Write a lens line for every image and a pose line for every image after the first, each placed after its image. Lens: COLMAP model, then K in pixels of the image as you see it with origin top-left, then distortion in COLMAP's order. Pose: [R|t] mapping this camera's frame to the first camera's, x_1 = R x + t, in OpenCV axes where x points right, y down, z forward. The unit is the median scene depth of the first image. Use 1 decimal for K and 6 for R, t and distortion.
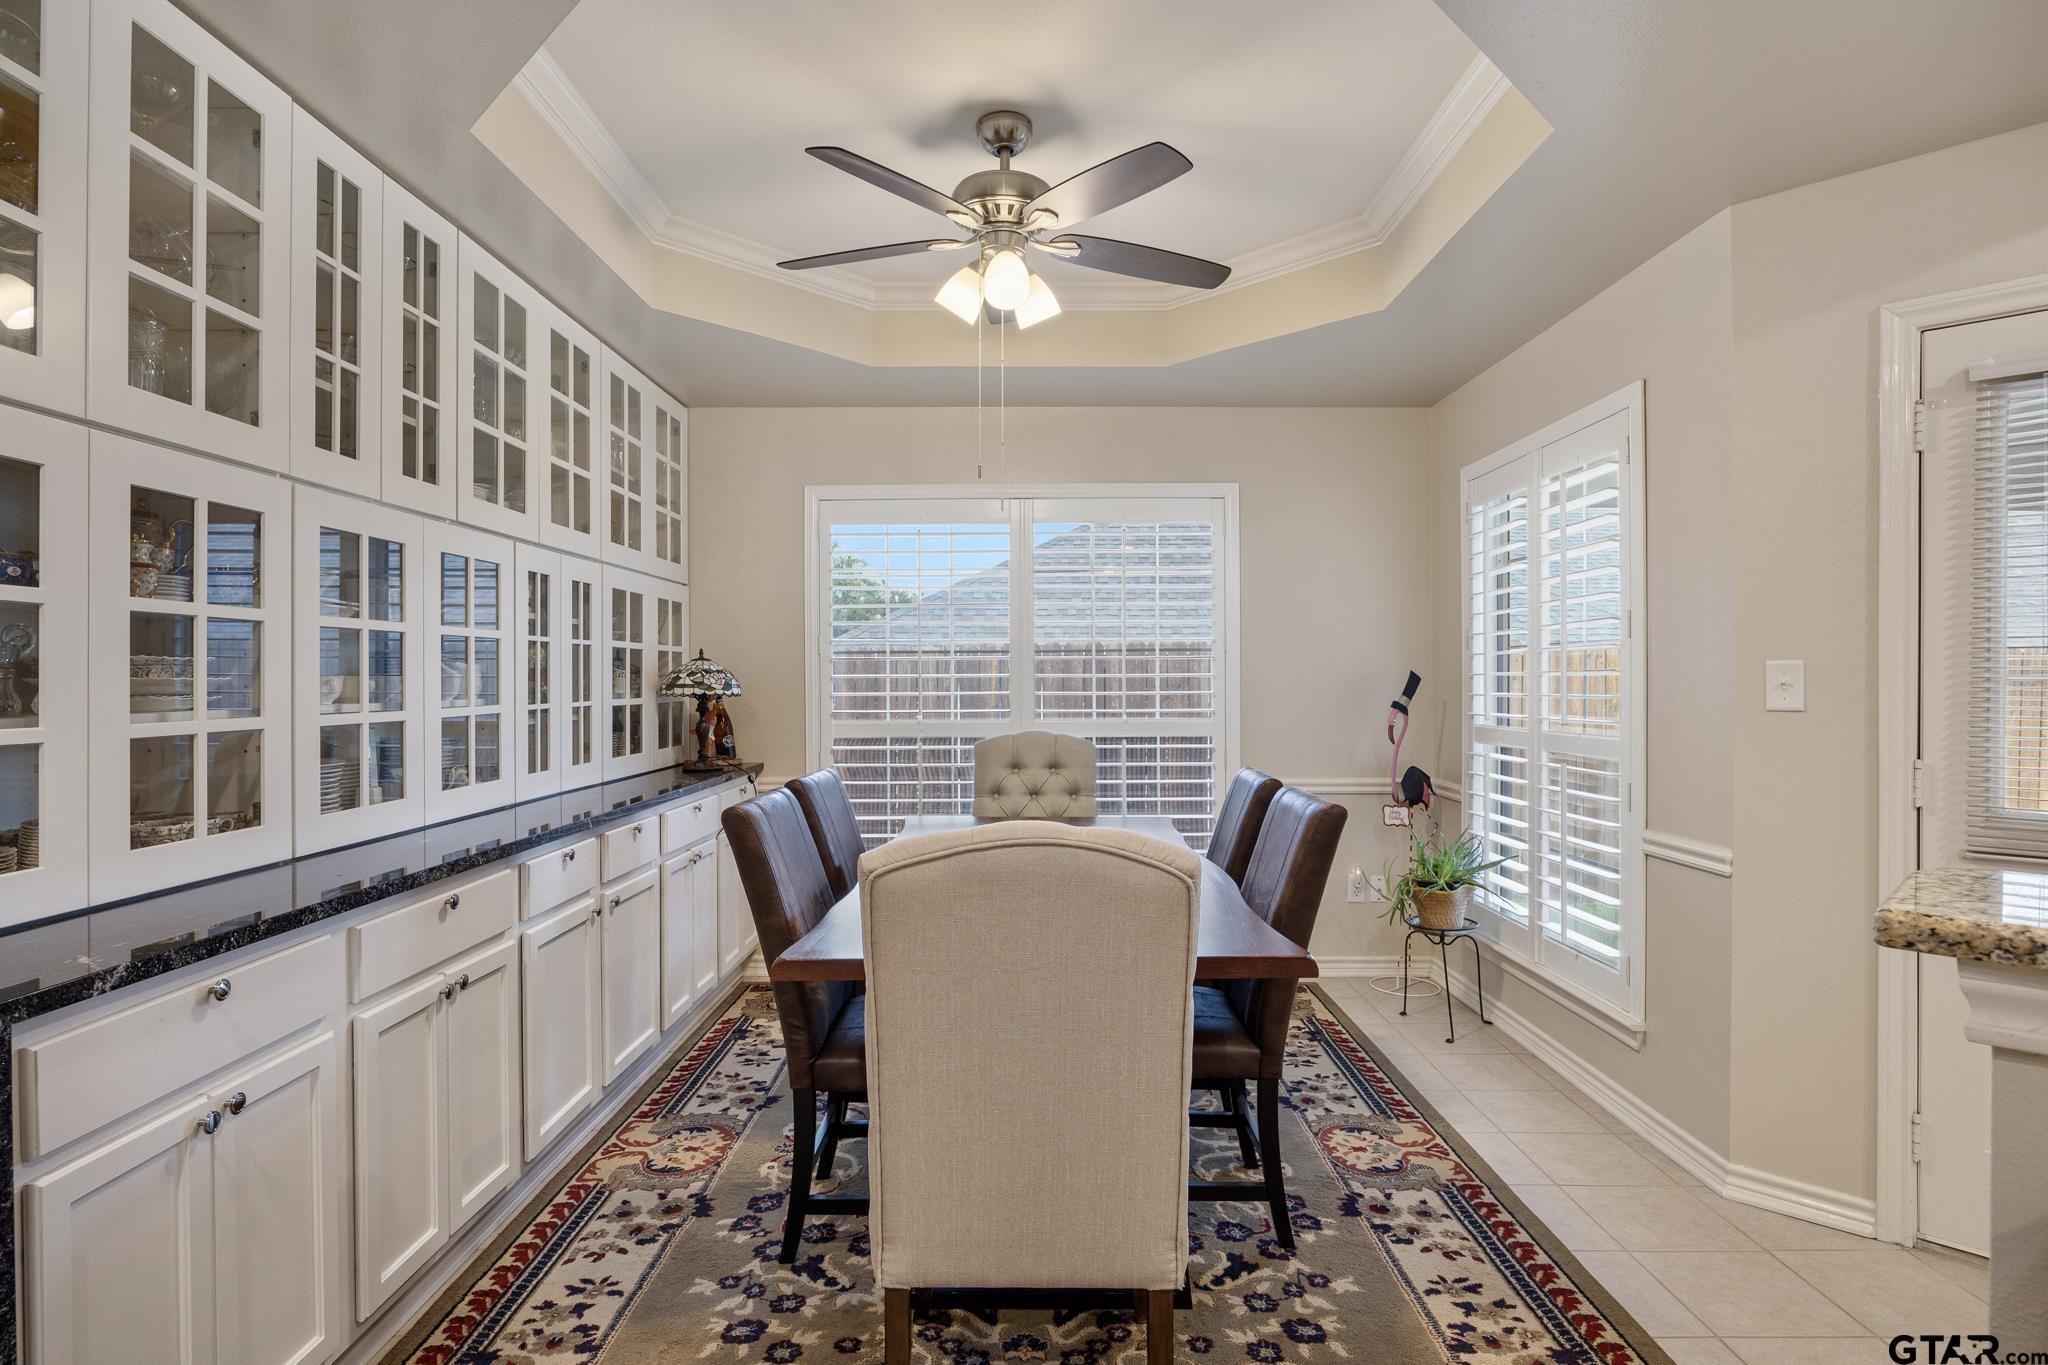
lens RADIAL K [[1072.2, 0, 1032.6], [0, 1072.2, 685.6], [0, 0, 1]] dist [-0.011525, 0.001458]
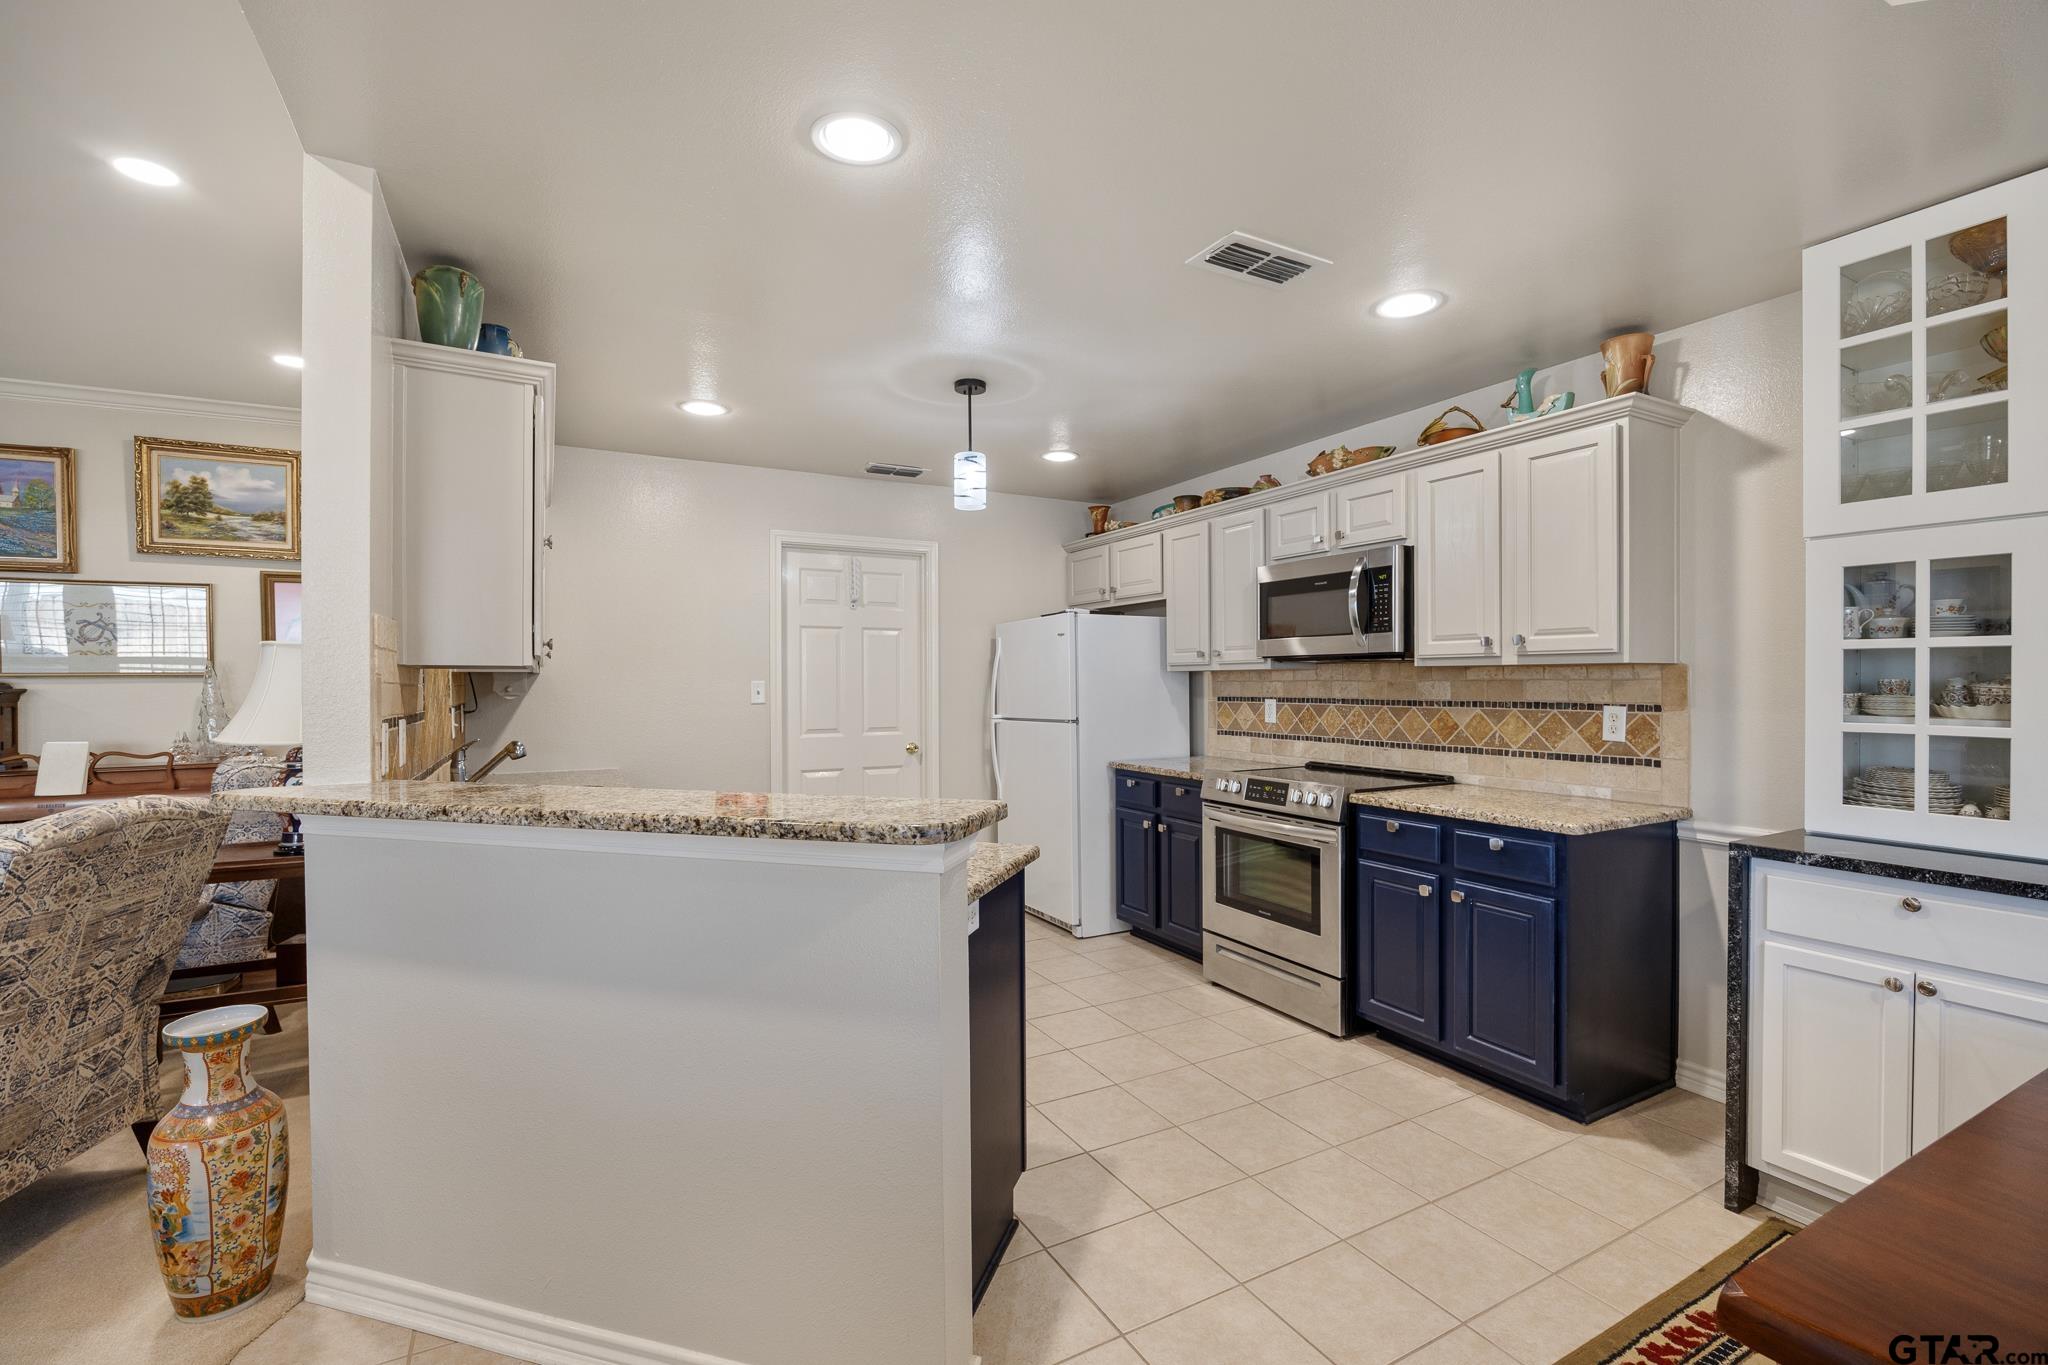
lens RADIAL K [[913.3, 0, 1021.8], [0, 913.3, 694.5], [0, 0, 1]] dist [-0.015478, 0.004093]
pose [[-0.884481, 0.010927, -0.466448, 0.475735], [0.001499, 0.999787, 0.020577, -0.019251], [0.466573, 0.017501, -0.884309, 0.779439]]
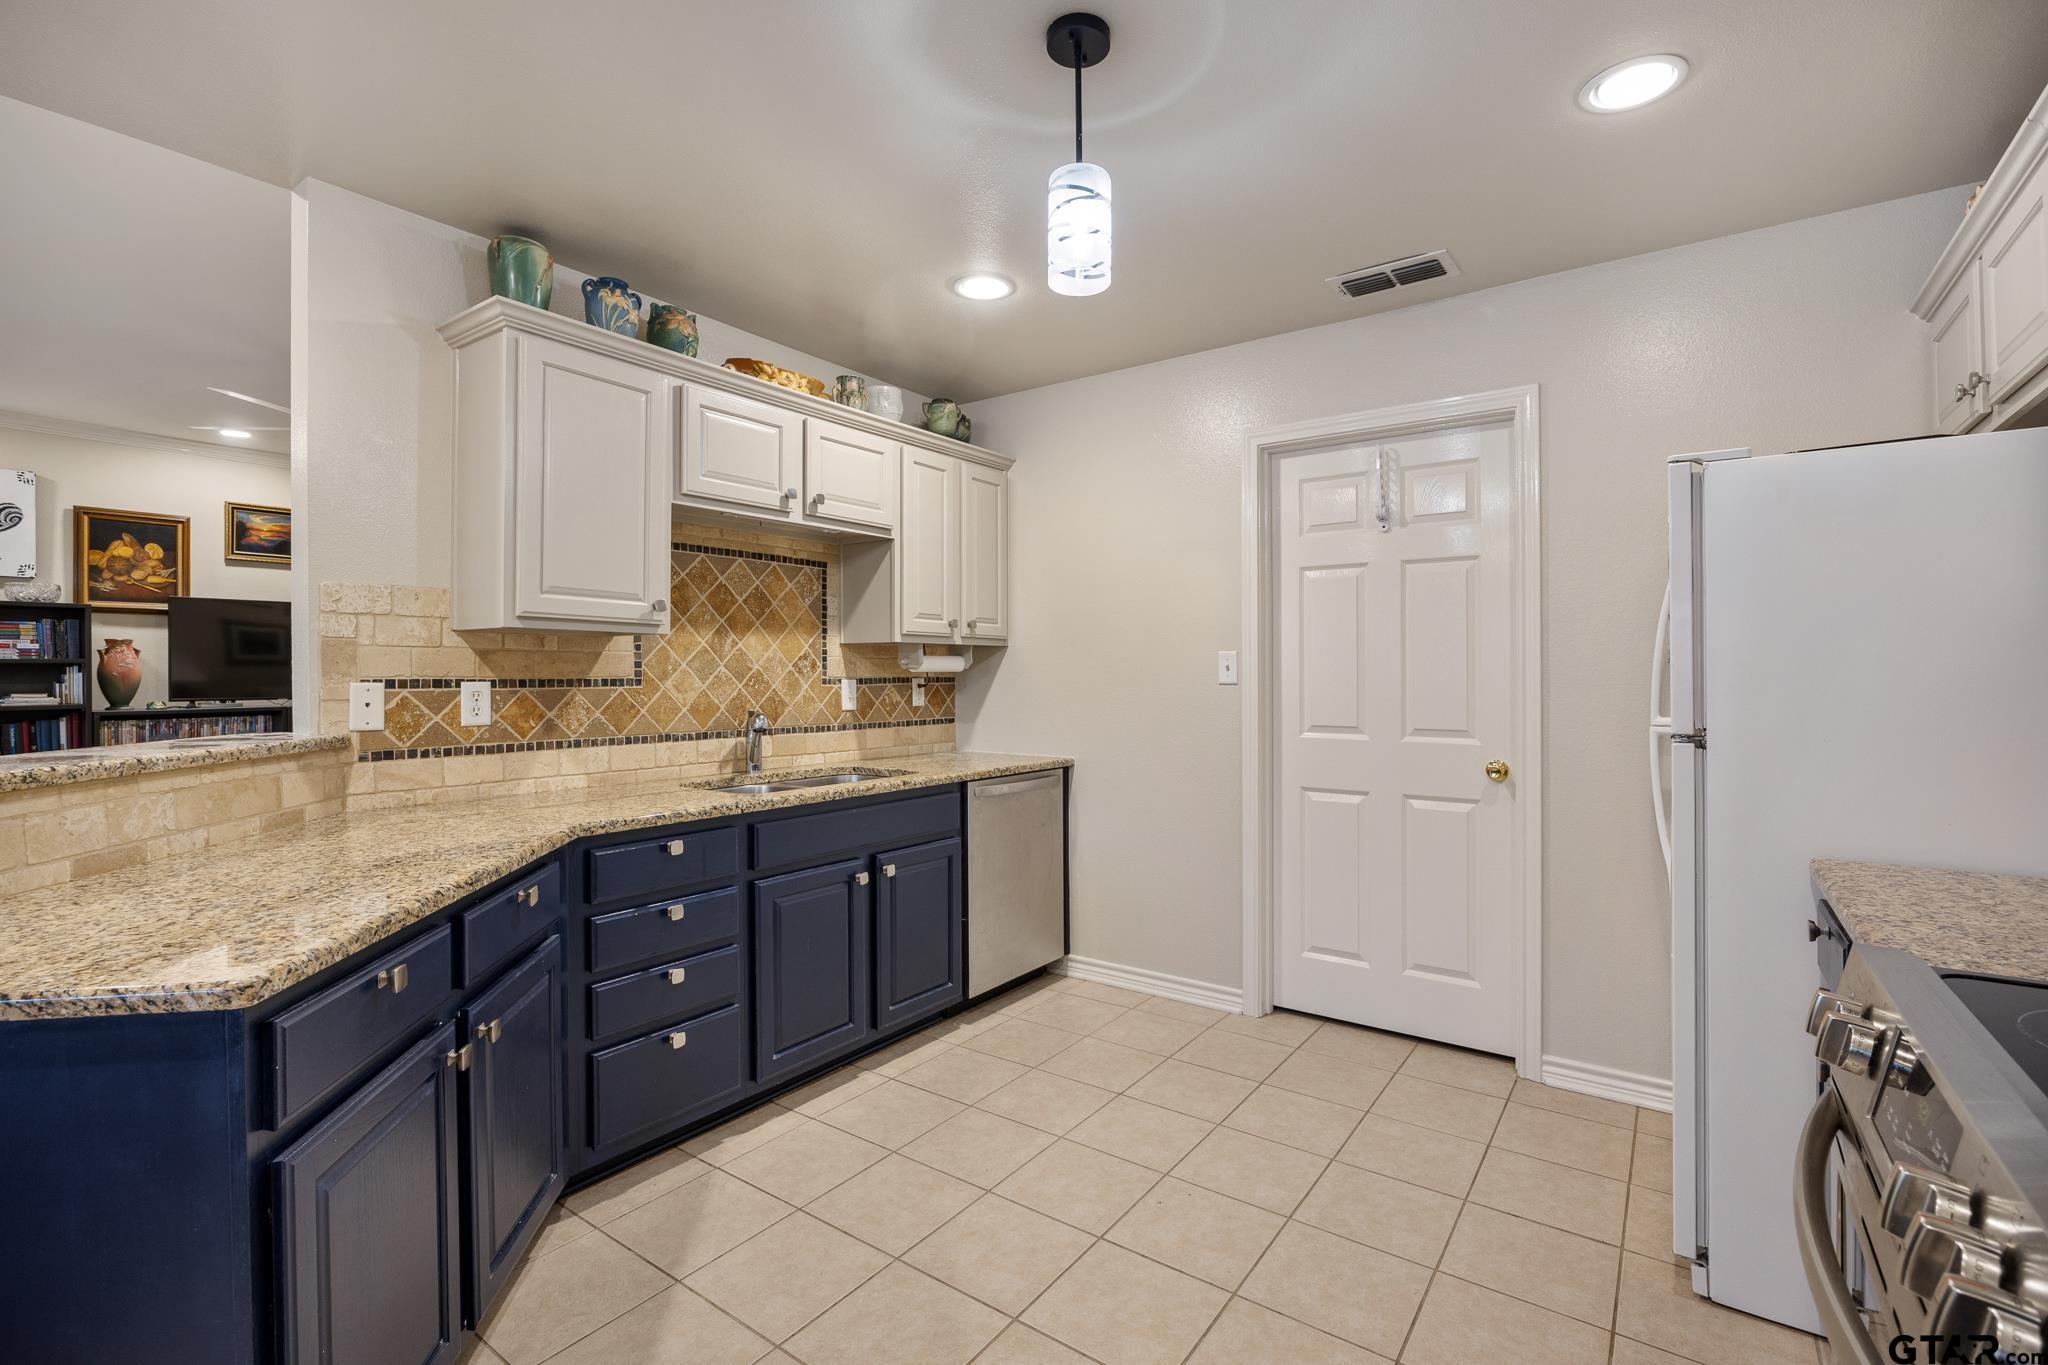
lens RADIAL K [[913.3, 0, 1026.4], [0, 913.3, 677.9], [0, 0, 1]] dist [-0.015478, 0.004093]
pose [[-0.804101, -0.000144, 0.594493, -0.308684], [0.006770, 0.999933, 0.009399, 0.008283], [-0.594454, 0.011582, -0.804046, 0.215328]]
